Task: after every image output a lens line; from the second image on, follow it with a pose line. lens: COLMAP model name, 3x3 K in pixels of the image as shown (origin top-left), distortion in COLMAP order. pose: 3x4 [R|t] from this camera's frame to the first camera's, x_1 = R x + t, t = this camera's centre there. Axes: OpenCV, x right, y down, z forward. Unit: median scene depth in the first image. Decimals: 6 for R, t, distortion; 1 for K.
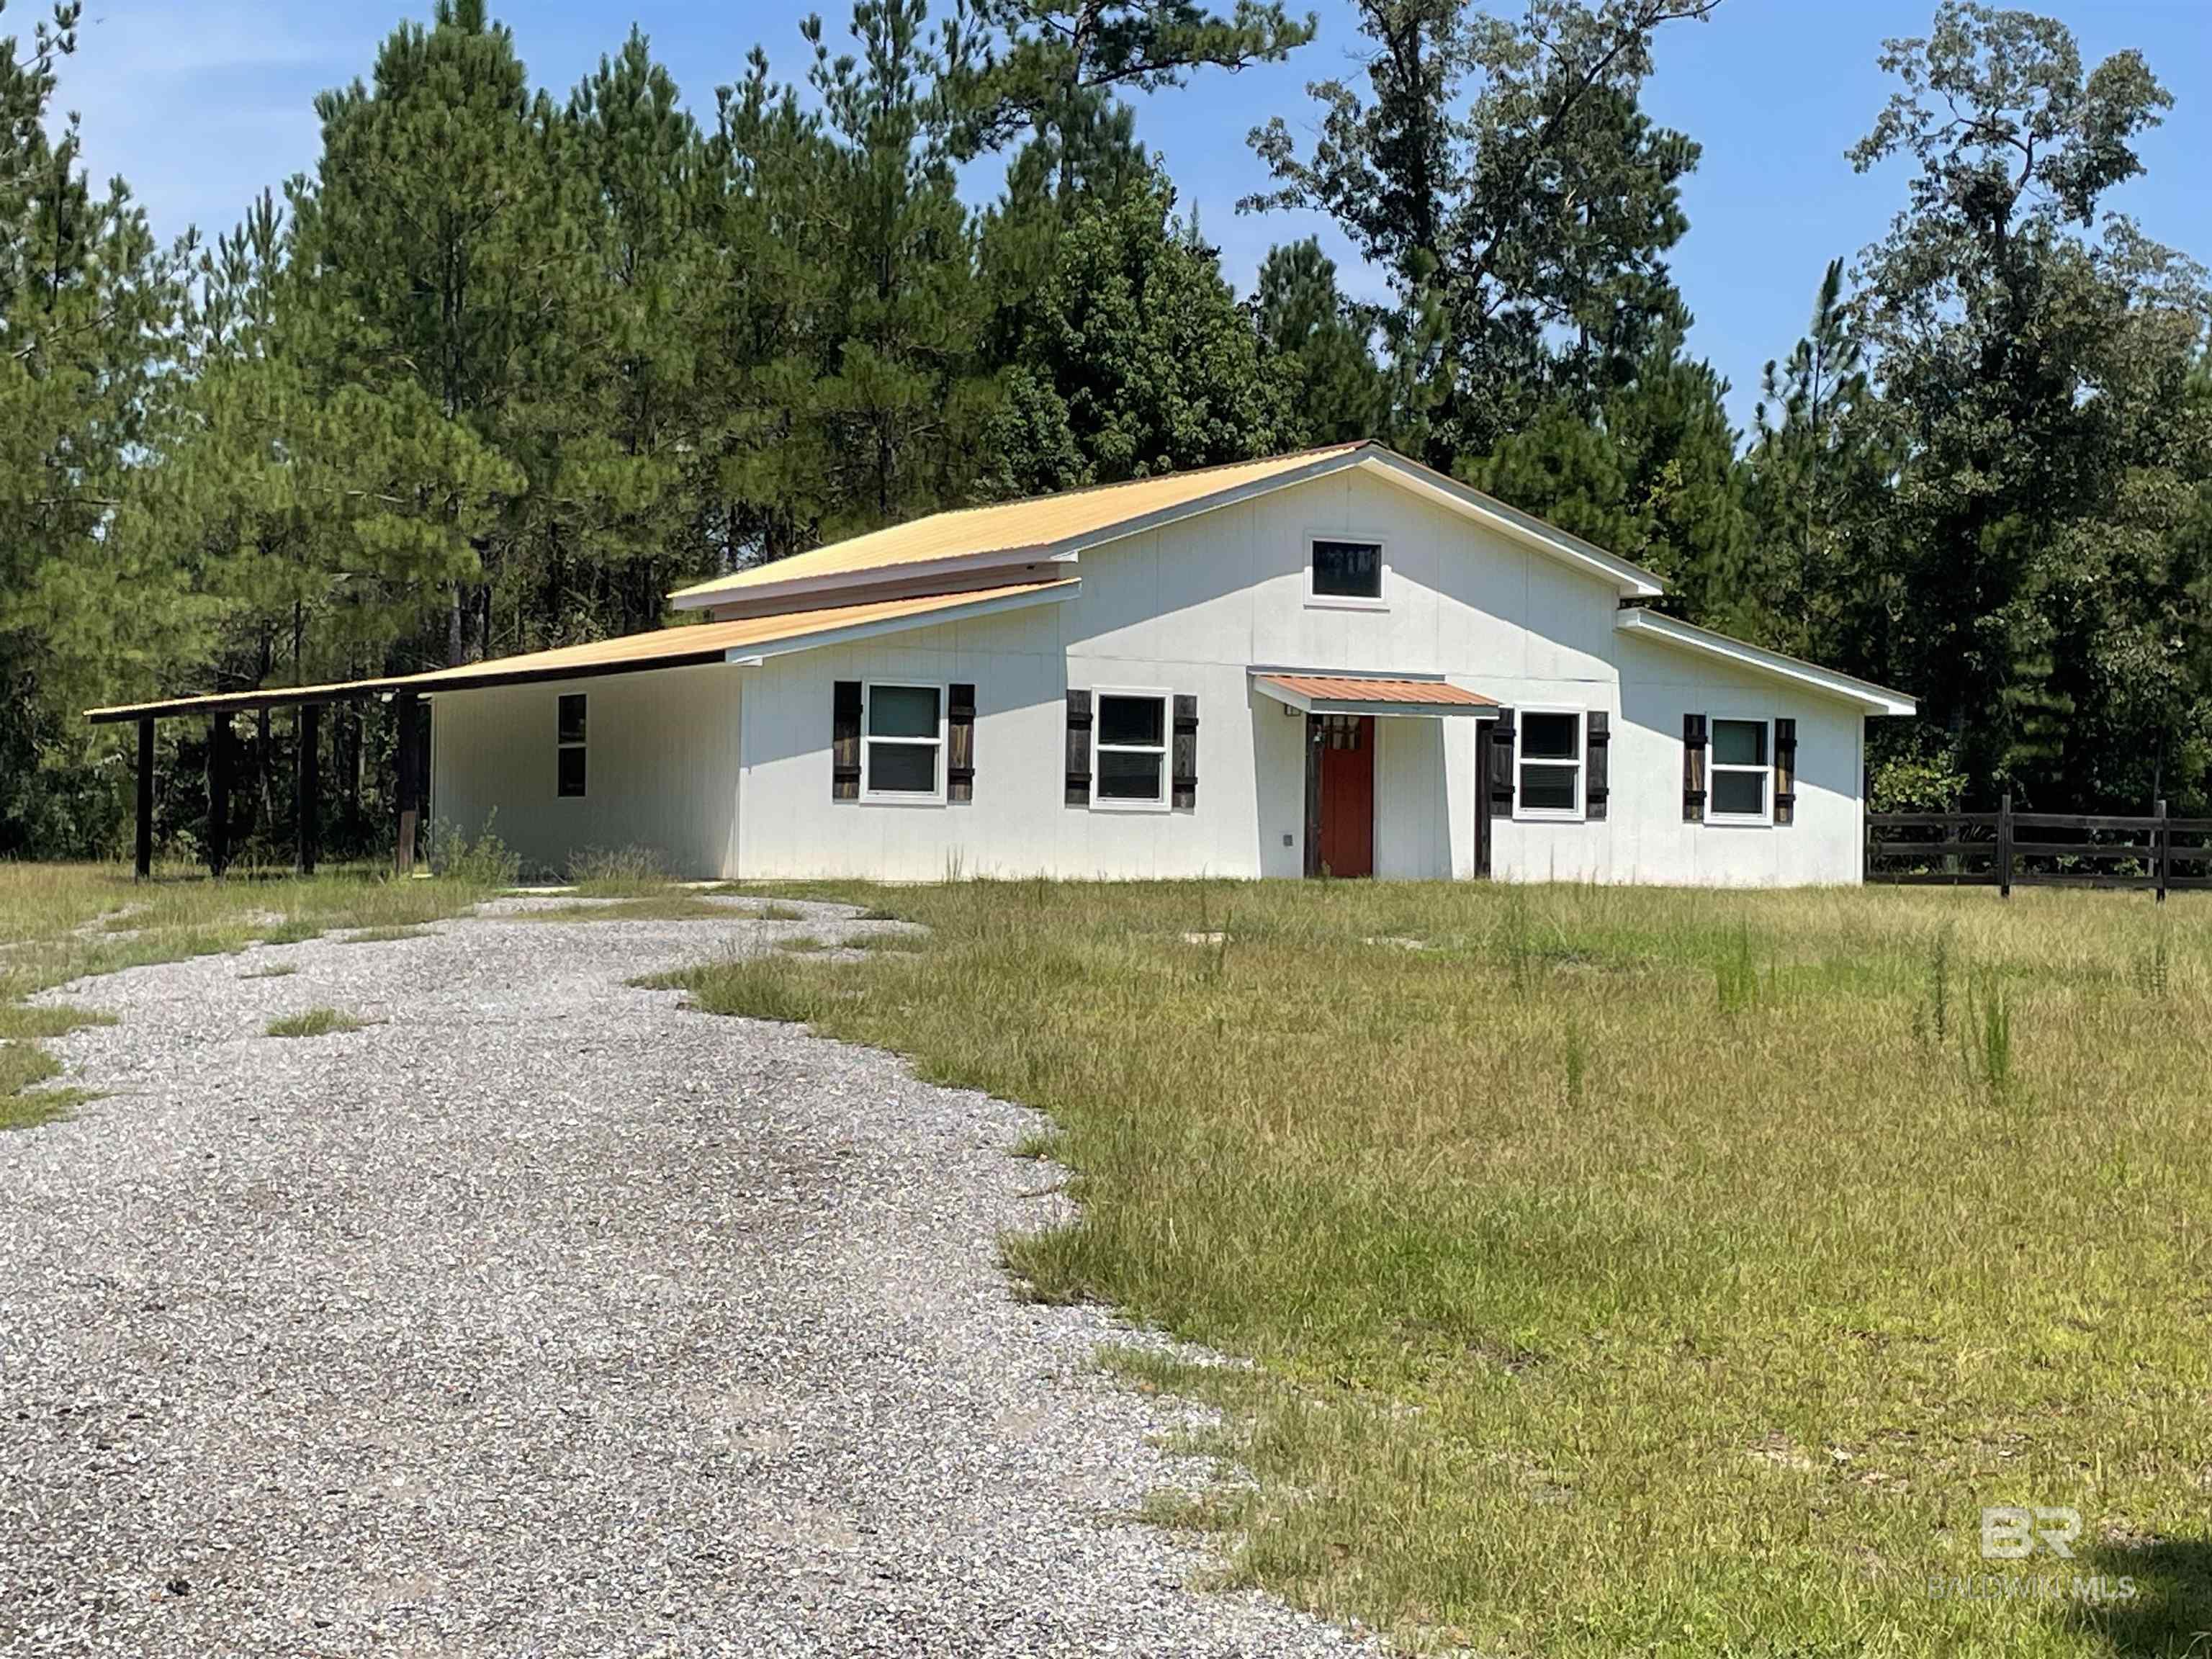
lens RADIAL K [[3859.8, 0, 1057.7], [0, 3859.8, 778.8], [0, 0, 1]] dist [0.118525, -0.183099]
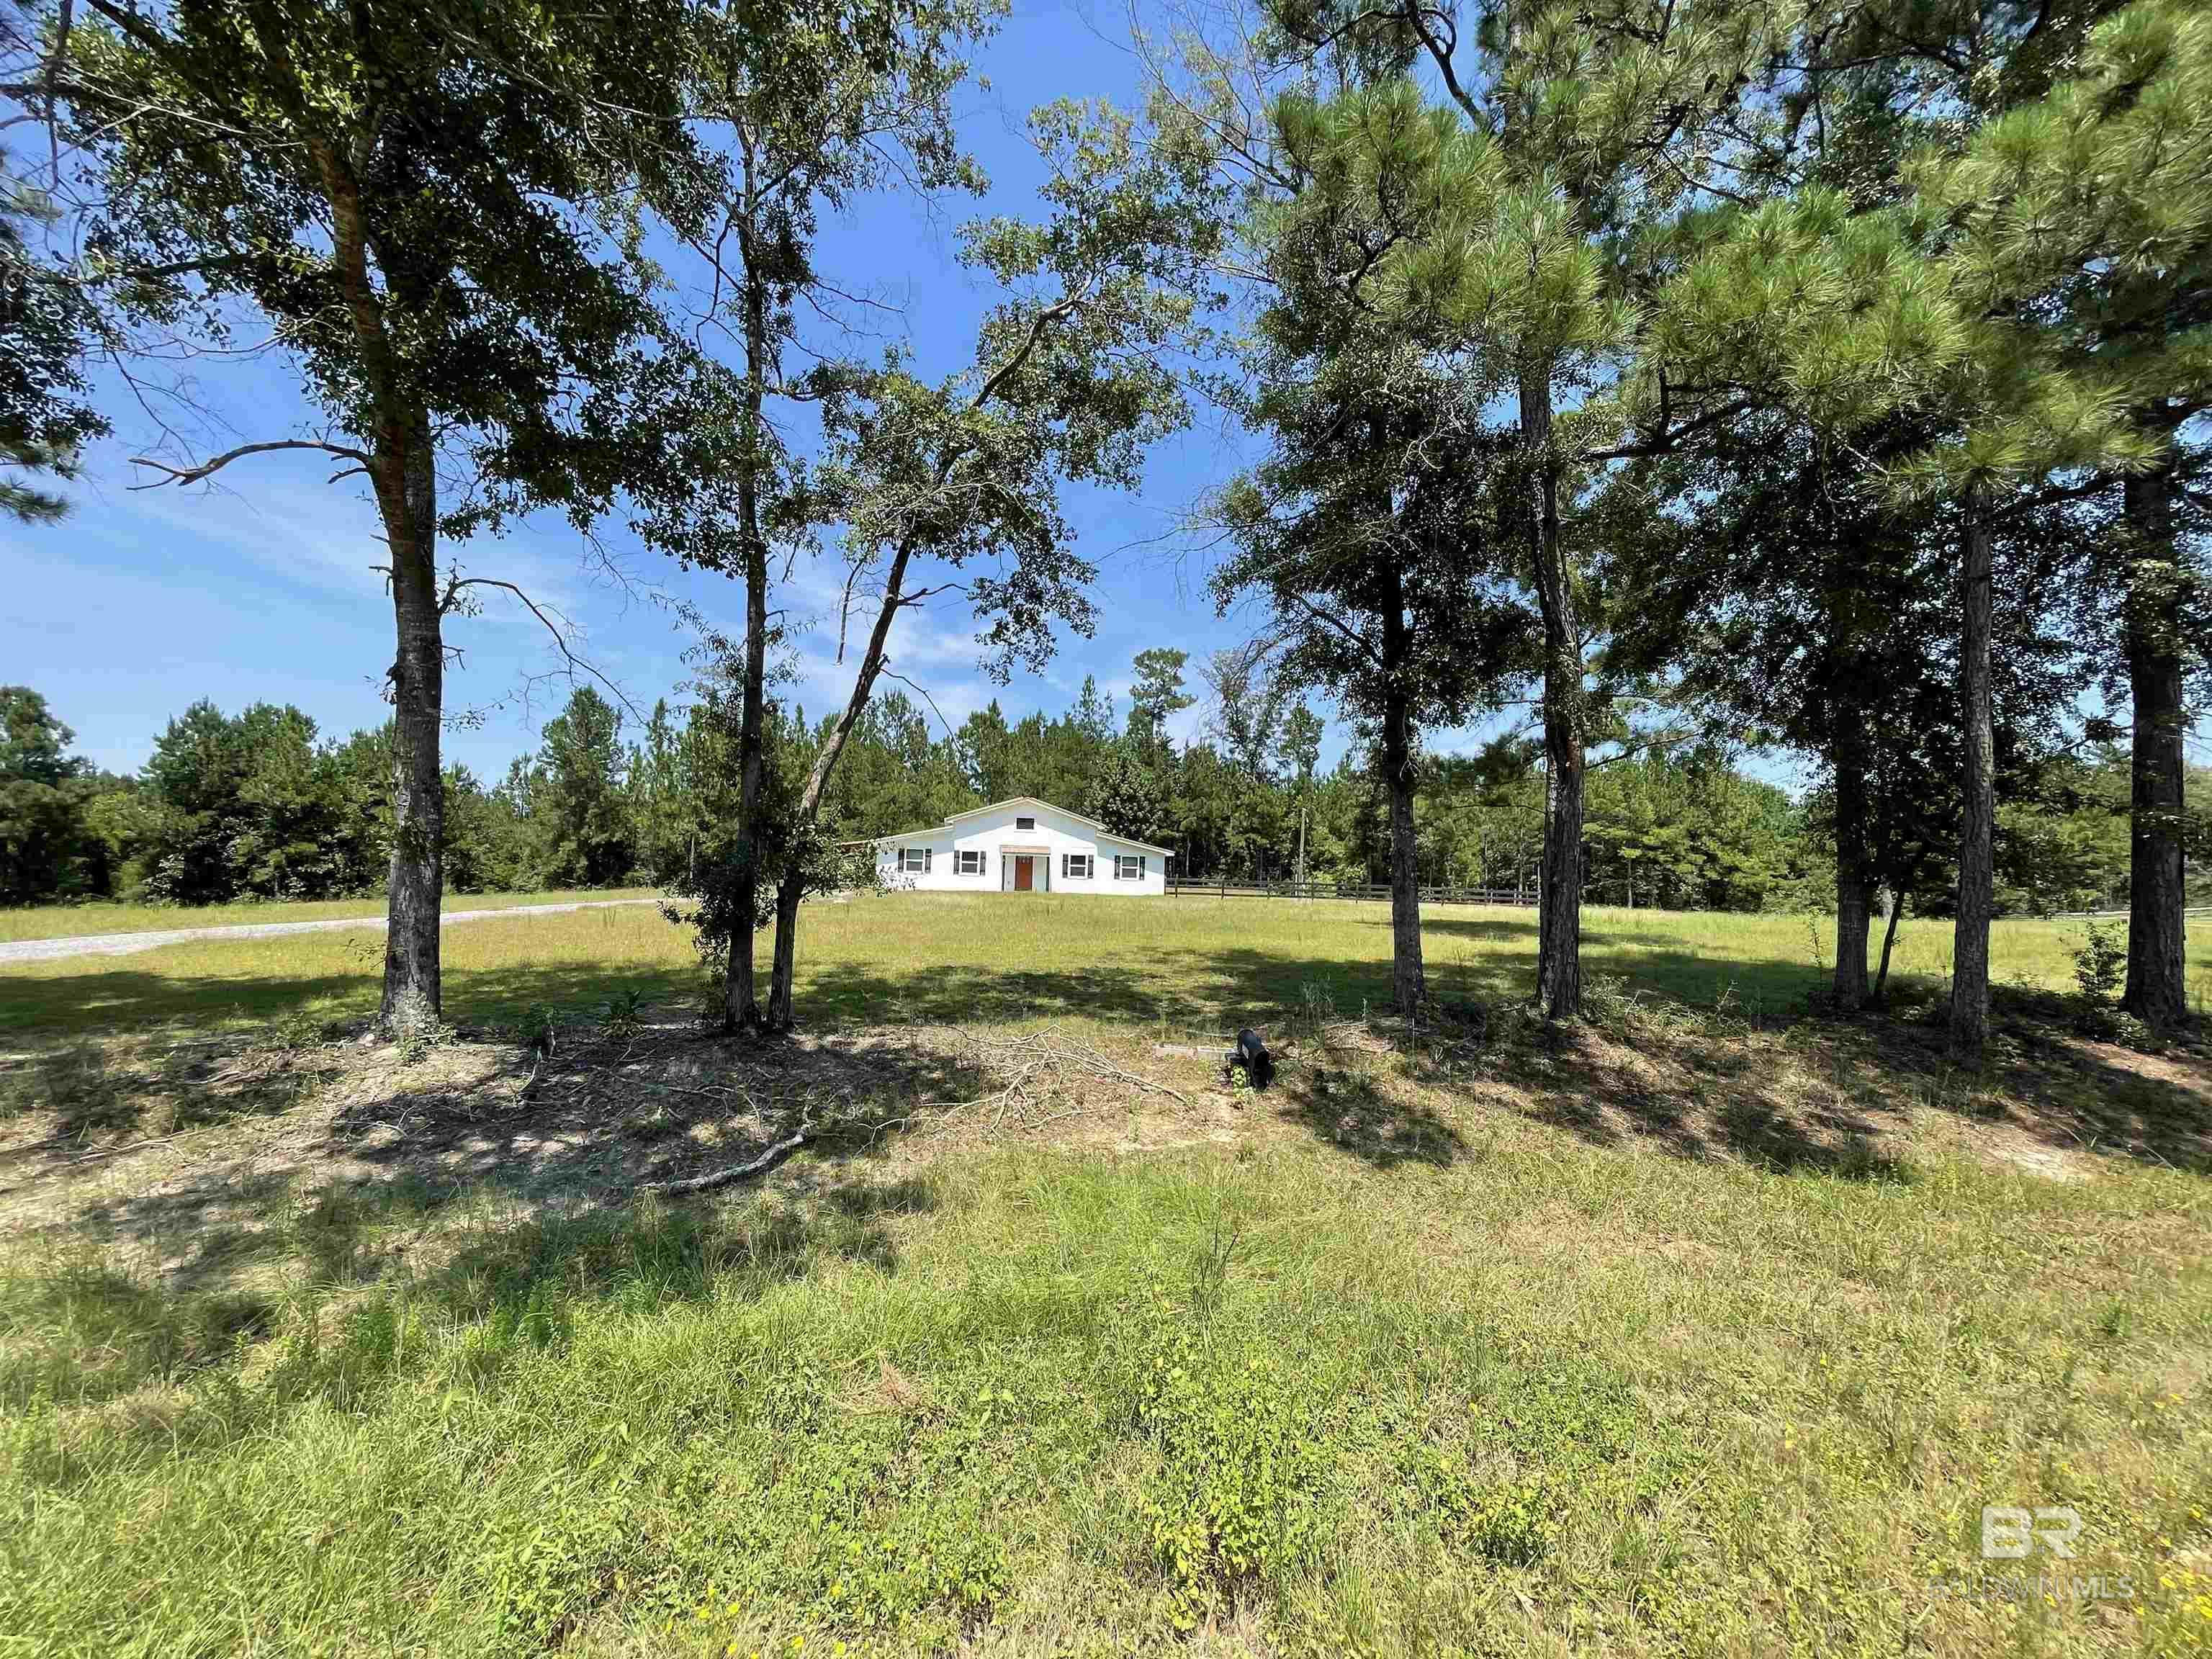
lens RADIAL K [[889.1, 0, 1097.5], [0, 889.1, 837.0], [0, 0, 1]] dist [-0.028430, 0.000067]
pose [[0.942590, -0.005895, -0.333902, 0.495817], [-0.006312, 0.999351, -0.035462, -0.001364], [0.333894, 0.035534, 0.941941, 0.032006]]
